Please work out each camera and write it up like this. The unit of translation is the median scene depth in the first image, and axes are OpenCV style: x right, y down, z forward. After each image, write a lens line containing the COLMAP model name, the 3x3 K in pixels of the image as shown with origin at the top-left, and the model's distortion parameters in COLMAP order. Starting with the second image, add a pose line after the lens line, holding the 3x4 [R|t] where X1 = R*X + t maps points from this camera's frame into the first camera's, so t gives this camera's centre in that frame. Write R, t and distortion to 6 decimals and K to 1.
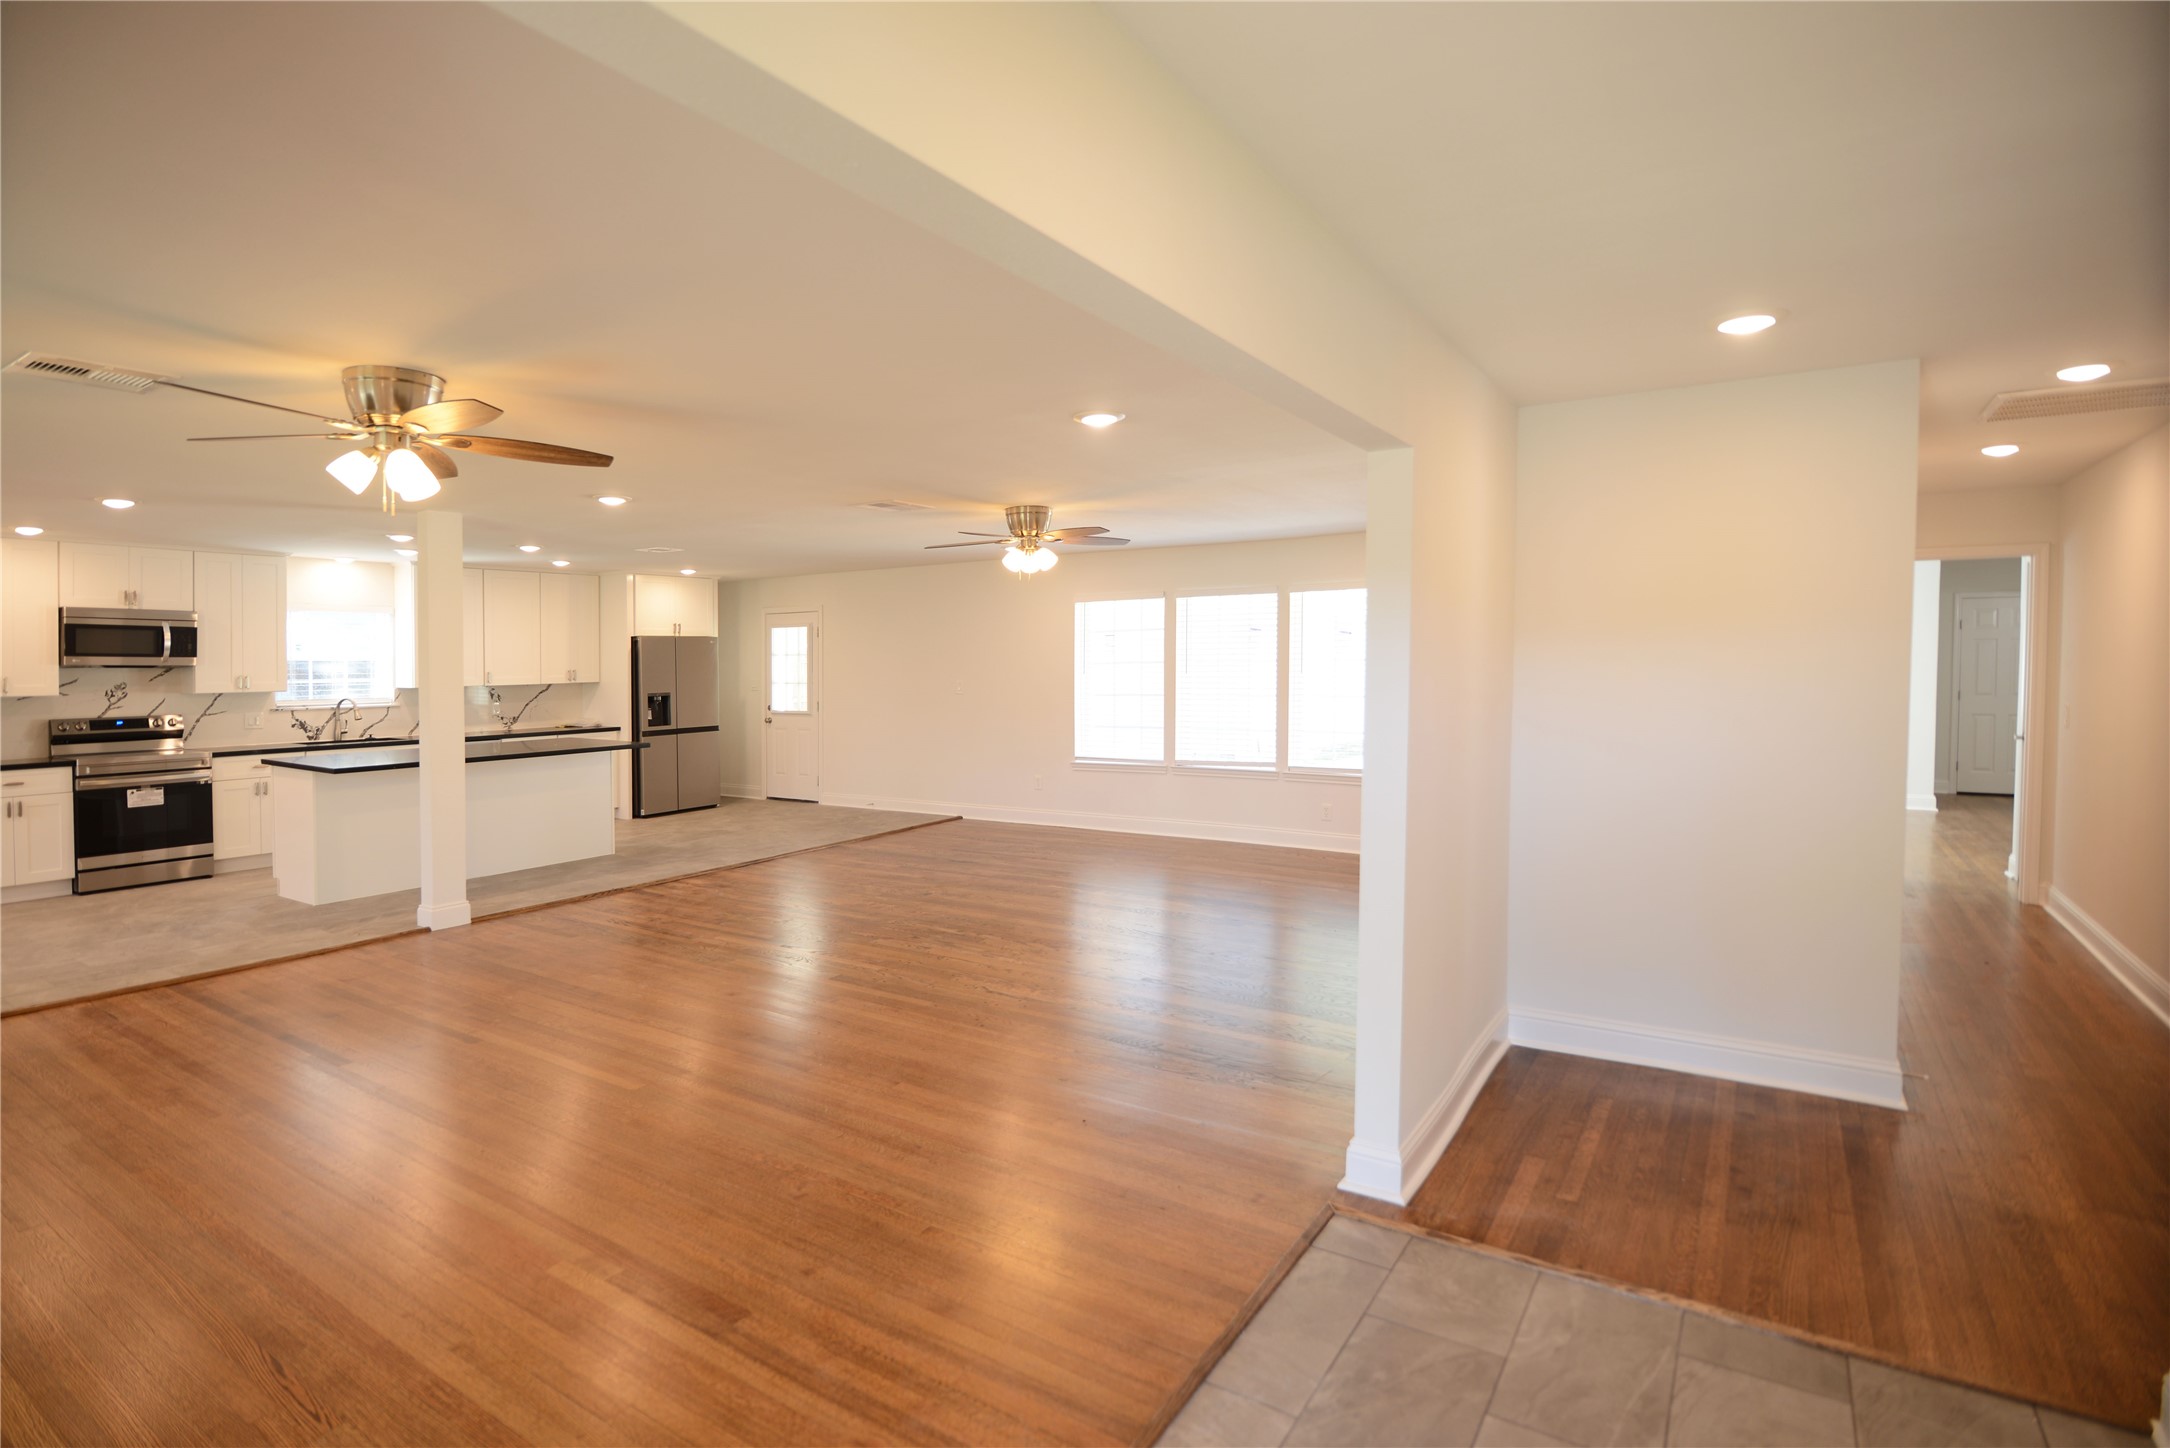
lens RADIAL K [[1091.2, 0, 1079.7], [0, 1091.2, 681.6], [0, 0, 1]] dist [-0.003339, -0.001866]
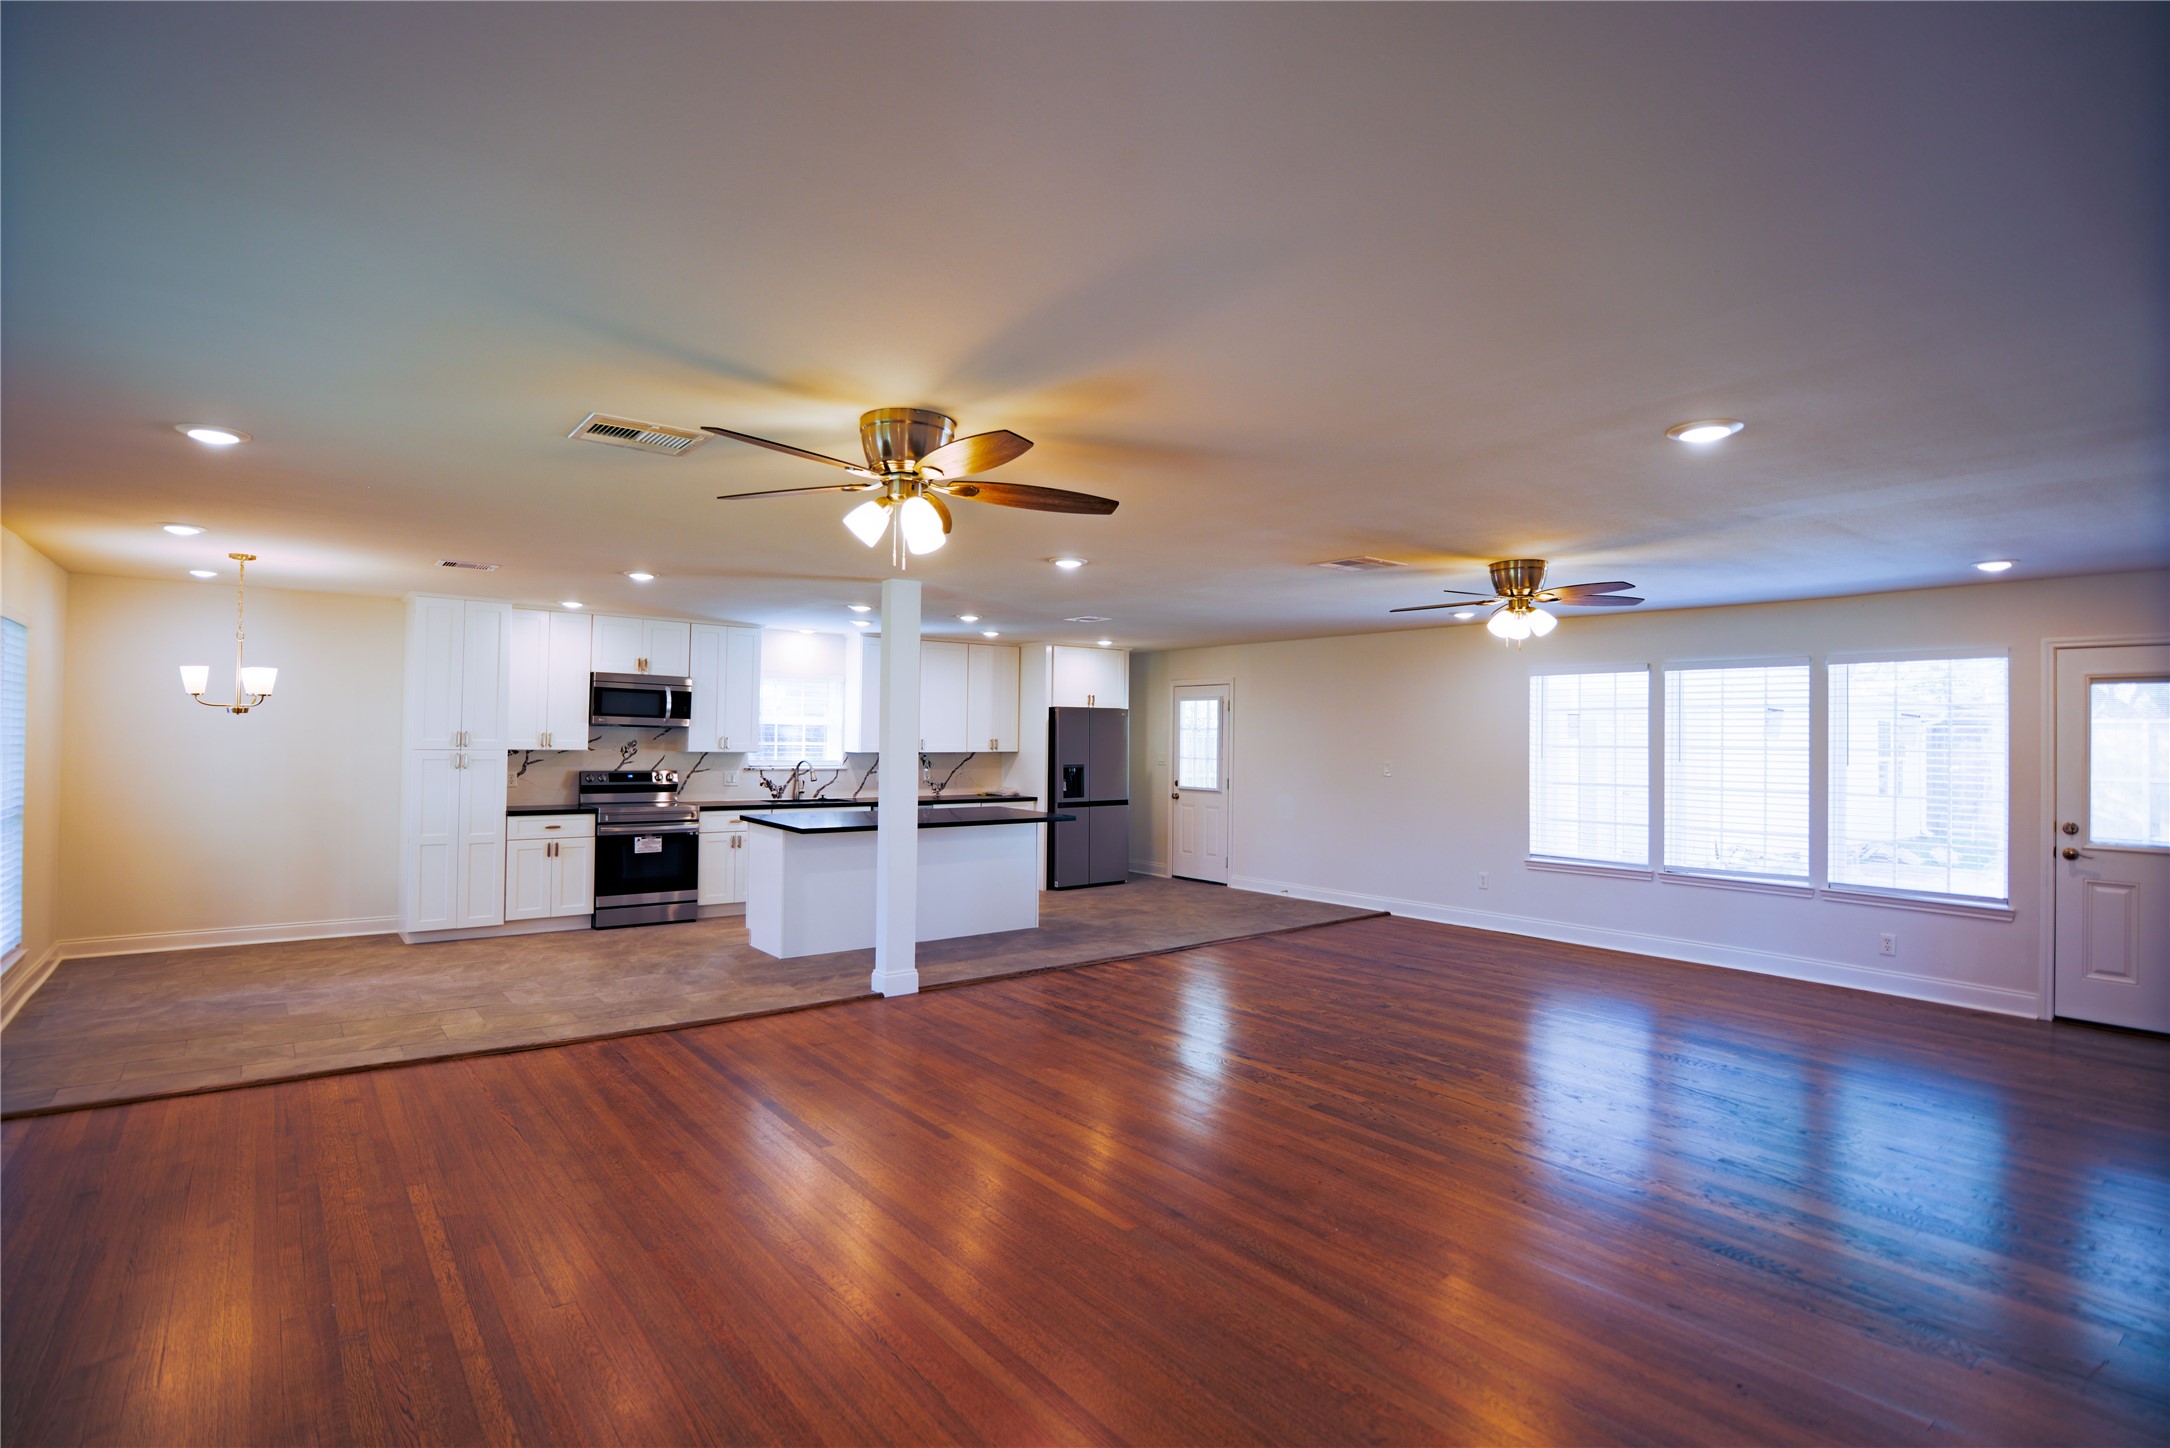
lens RADIAL K [[1091.2, 0, 1078.8], [0, 1091.2, 720.7], [0, 0, 1]] dist [-0.003339, -0.001866]
pose [[0.947925, 0.020157, -0.317855, -0.089723], [-0.031413, 0.999046, -0.030327, 0.000722], [0.316941, 0.038732, 0.947654, 0.079665]]
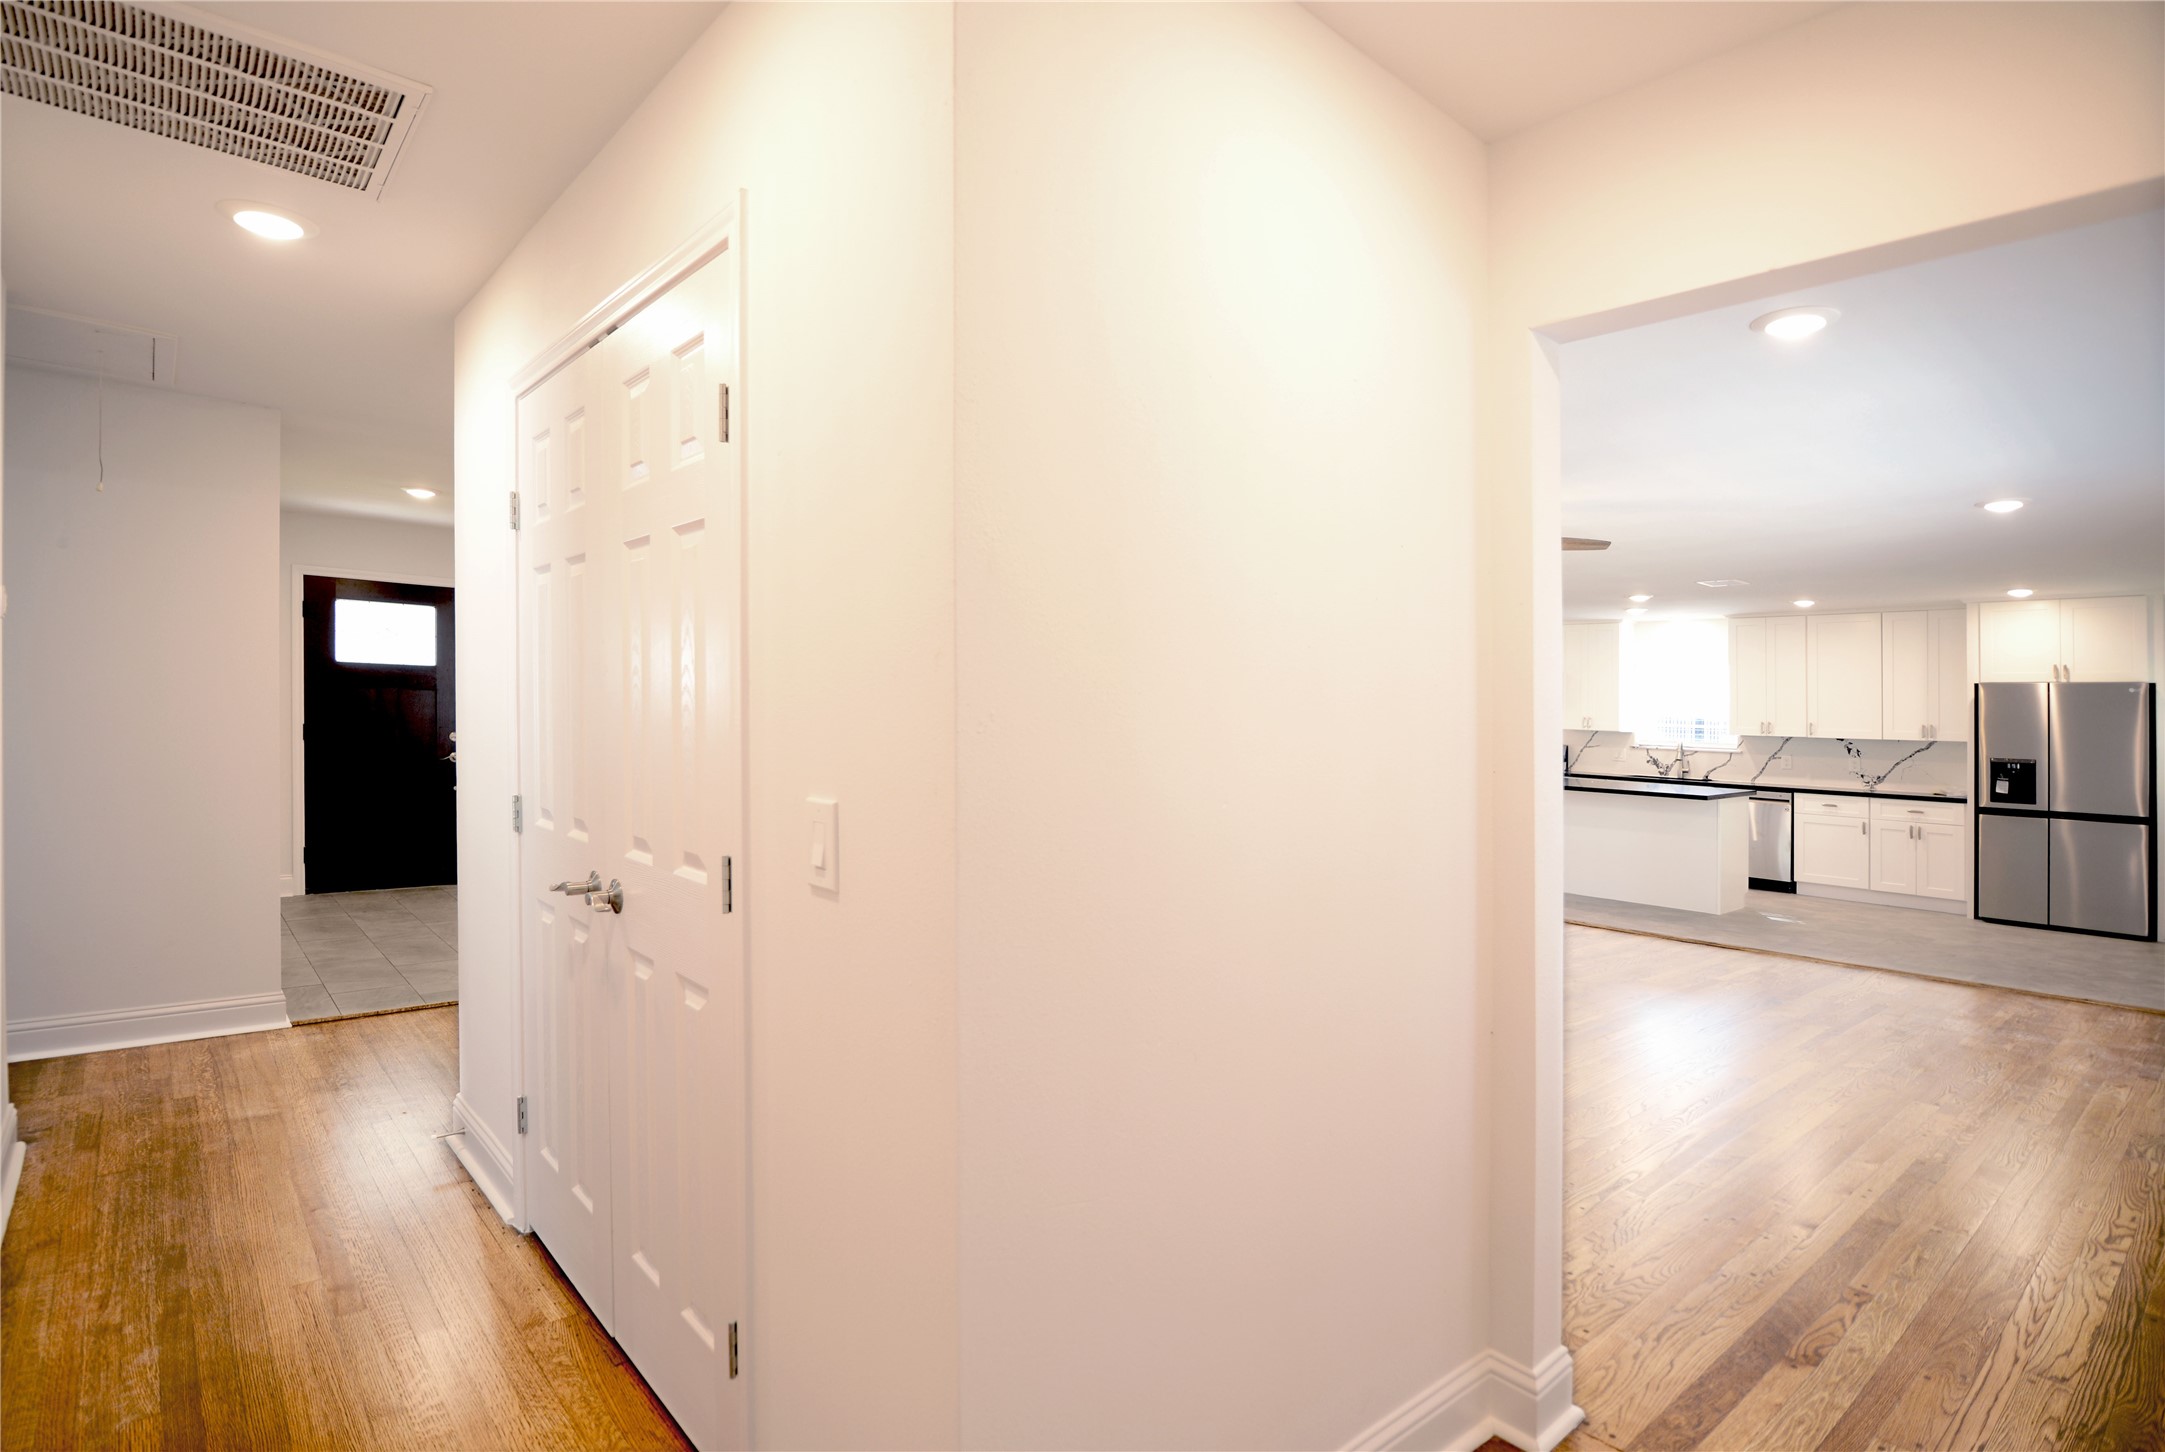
lens RADIAL K [[1088.7, 0, 1071.5], [0, 1088.7, 718.5], [0, 0, 1]] dist [-0.003339, -0.001866]
pose [[-0.251829, 0.018411, -0.967597, 0.658638], [-0.037602, 0.998878, 0.028793, -0.019308], [0.967041, 0.043635, -0.250854, 0.750155]]
